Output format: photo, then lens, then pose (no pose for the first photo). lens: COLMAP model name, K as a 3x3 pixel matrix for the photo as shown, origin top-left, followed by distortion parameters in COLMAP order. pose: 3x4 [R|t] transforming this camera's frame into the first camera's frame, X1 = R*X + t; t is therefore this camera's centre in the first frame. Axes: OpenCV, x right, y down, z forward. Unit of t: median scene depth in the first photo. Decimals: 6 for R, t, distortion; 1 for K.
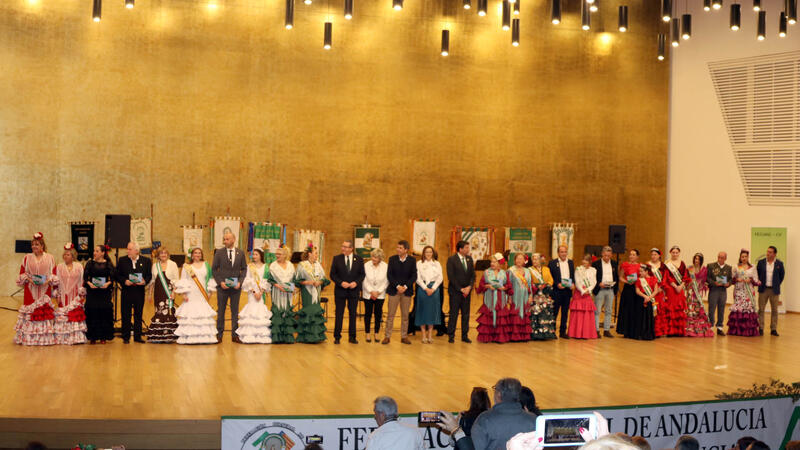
lens RADIAL K [[1021.0, 0, 400.0], [0, 1021.0, 225.0], [0, 0, 1]] dist [0.000204, -0.004264]
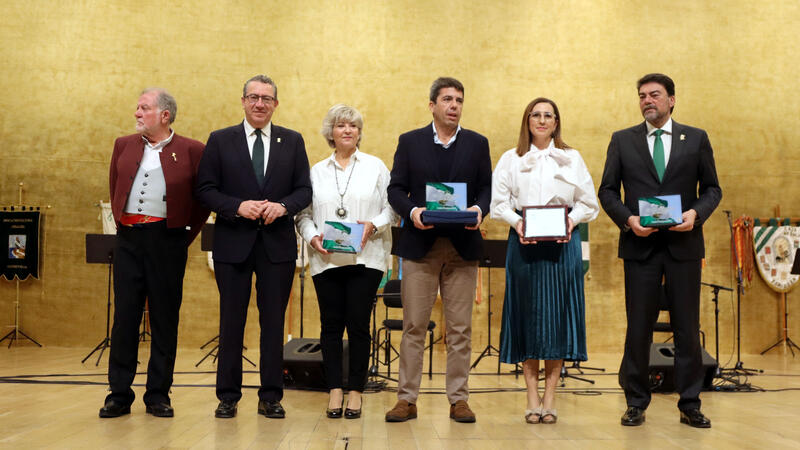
lens RADIAL K [[1232.4, 0, 418.1], [0, 1232.4, 224.6], [0, 0, 1]] dist [-0.013419, 0.046850]
pose [[0.970551, -0.026290, -0.239455, 0.047921], [0.009689, 0.997483, -0.070241, 0.049915], [0.240699, 0.065852, 0.968363, 0.383713]]
